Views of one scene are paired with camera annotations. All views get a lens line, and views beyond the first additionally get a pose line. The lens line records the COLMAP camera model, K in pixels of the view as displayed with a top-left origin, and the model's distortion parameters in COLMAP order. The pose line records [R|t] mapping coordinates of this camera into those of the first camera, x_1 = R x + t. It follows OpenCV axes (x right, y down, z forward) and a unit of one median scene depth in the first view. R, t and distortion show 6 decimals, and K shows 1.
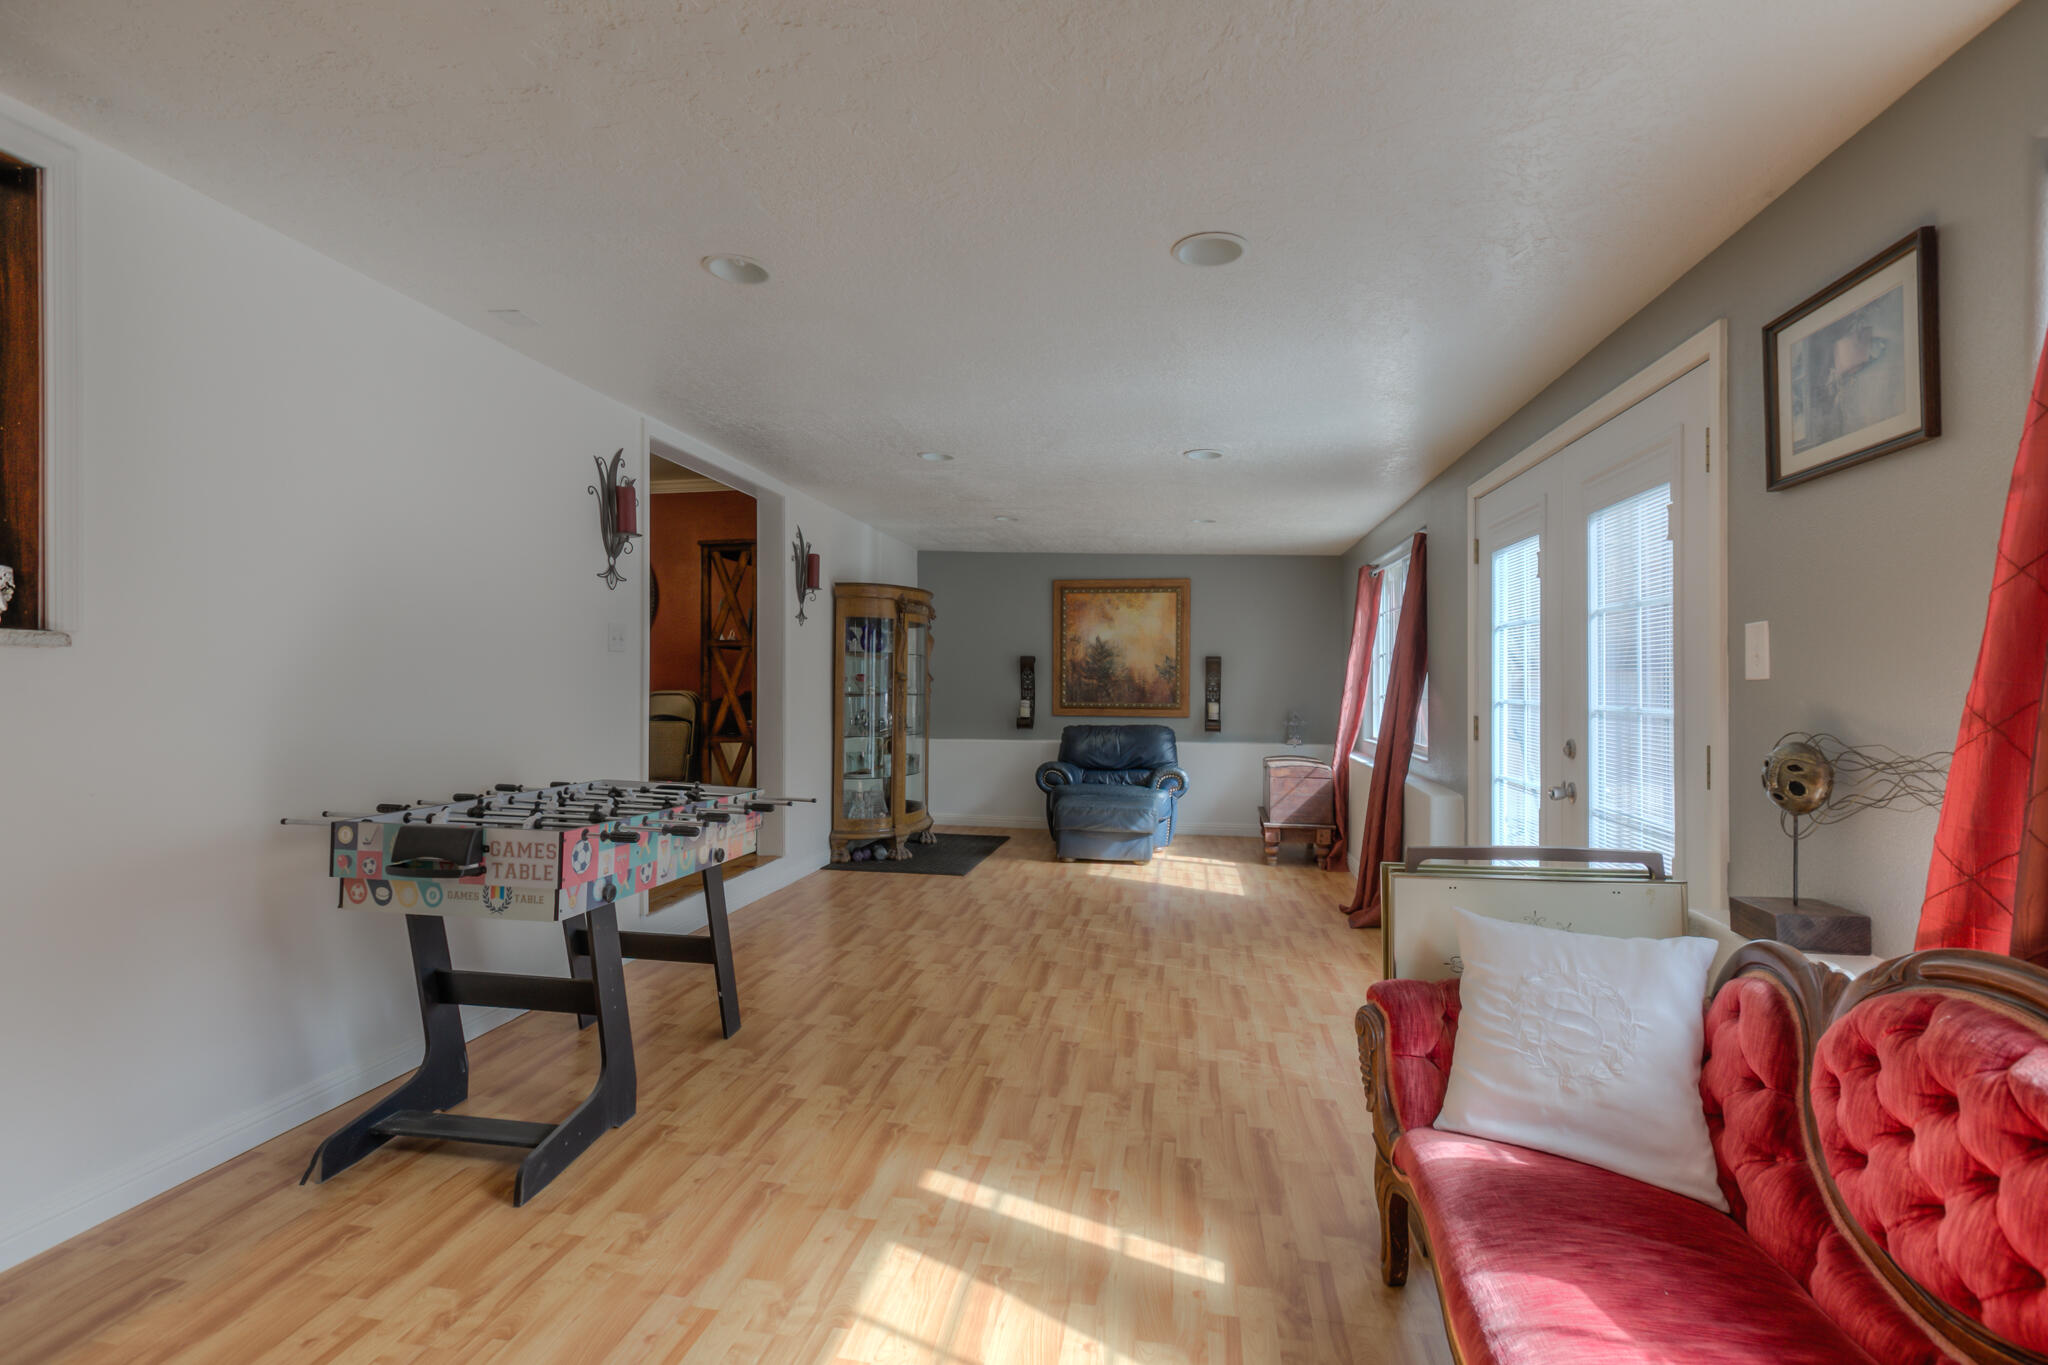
lens RADIAL K [[931.7, 0, 1024.0], [0, 931.7, 682.5], [0, 0, 1]] dist [0.017556, 0.000550]
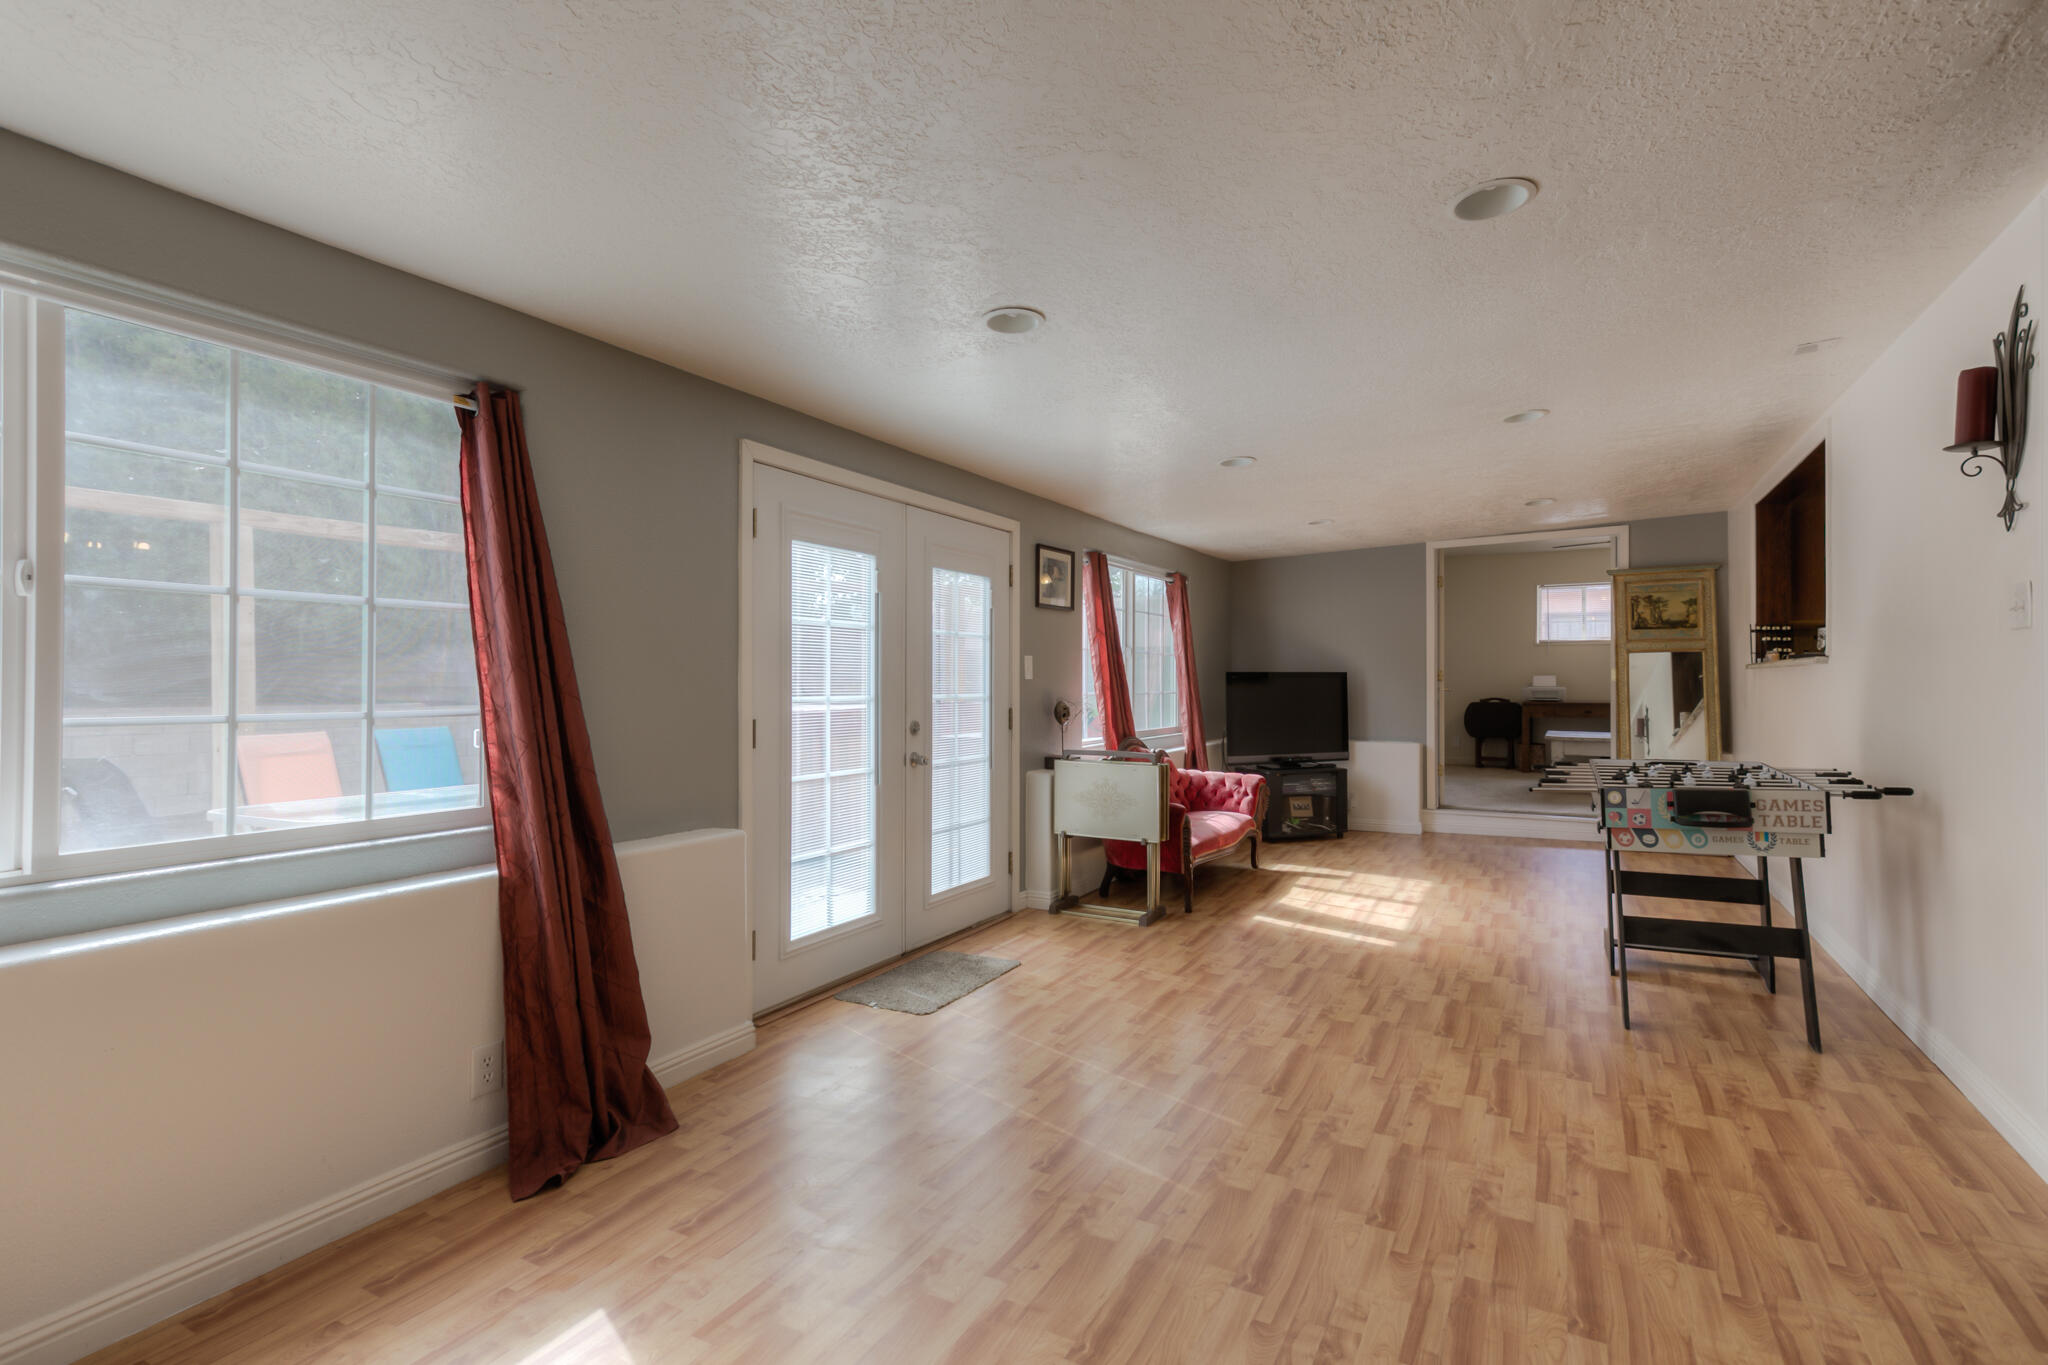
lens RADIAL K [[942.0, 0, 1050.4], [0, 942.0, 683.9], [0, 0, 1]] dist [0.000456, 0.000145]
pose [[-0.946530, -0.001673, 0.322611, -0.050037], [-0.000998, 0.999997, 0.002259, 0.002829], [-0.322614, 0.001816, -0.946529, 2.193774]]
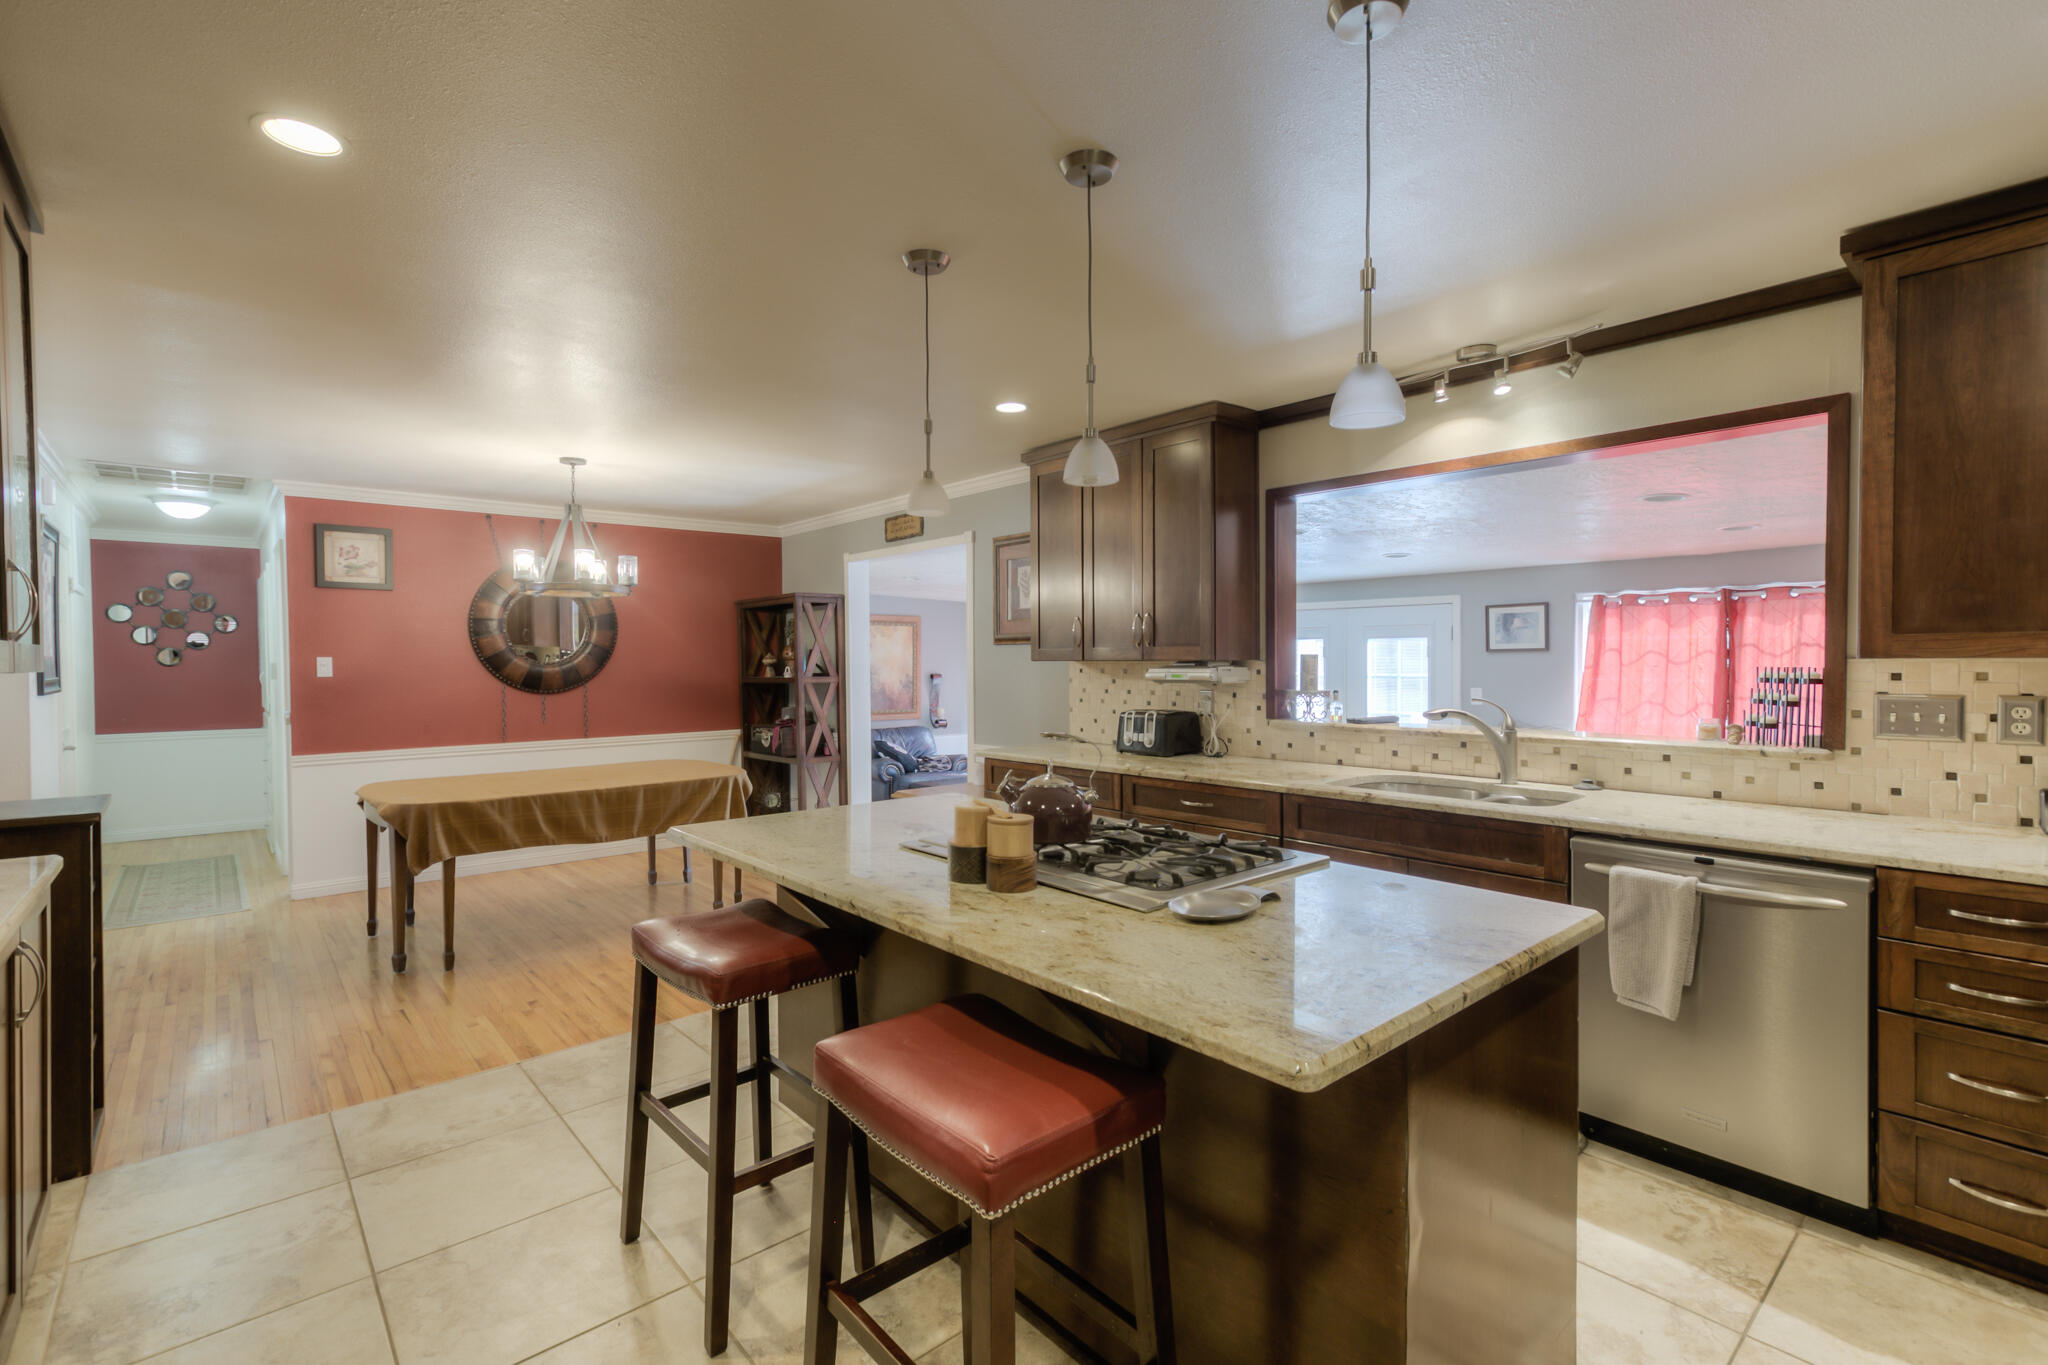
lens RADIAL K [[931.7, 0, 1024.0], [0, 931.7, 682.5], [0, 0, 1]] dist [0.017556, 0.000550]
pose [[0.618216, -0.026727, 0.785554, -1.957634], [0.009247, 0.999600, 0.026732, -0.124254], [-0.785954, -0.009262, 0.618216, 0.112536]]
